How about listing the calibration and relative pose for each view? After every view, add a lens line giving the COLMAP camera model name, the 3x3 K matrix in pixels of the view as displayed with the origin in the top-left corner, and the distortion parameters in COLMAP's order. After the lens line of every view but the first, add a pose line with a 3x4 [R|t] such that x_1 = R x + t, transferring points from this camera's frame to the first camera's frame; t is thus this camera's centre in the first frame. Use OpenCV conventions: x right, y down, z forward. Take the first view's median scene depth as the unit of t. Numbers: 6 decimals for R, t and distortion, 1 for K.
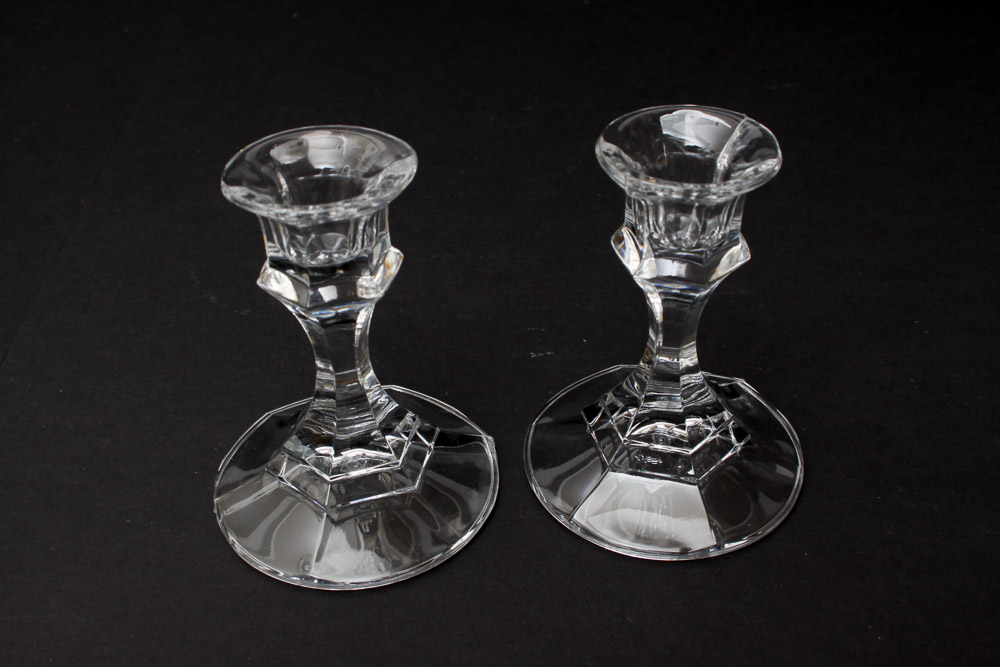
lens RADIAL K [[1244.7, 0, 500.0], [0, 1244.7, 333.5], [0, 0, 1]] dist [-0.113924, -0.007022]
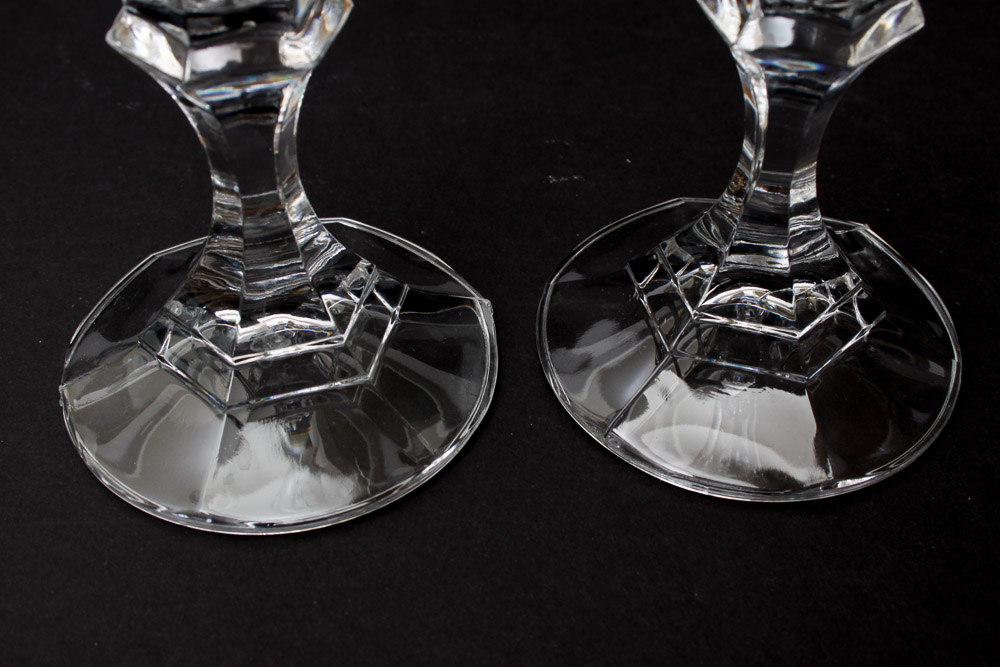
lens RADIAL K [[1438.3, 0, 500.0], [0, 1438.3, 333.5], [0, 0, 1]] dist [-0.043986, 0.032244]
pose [[0.999557, 0.029226, 0.005615, -0.004535], [-0.029683, 0.992660, 0.117237, 0.011548], [-0.002147, -0.117352, 0.993088, 0.252543]]
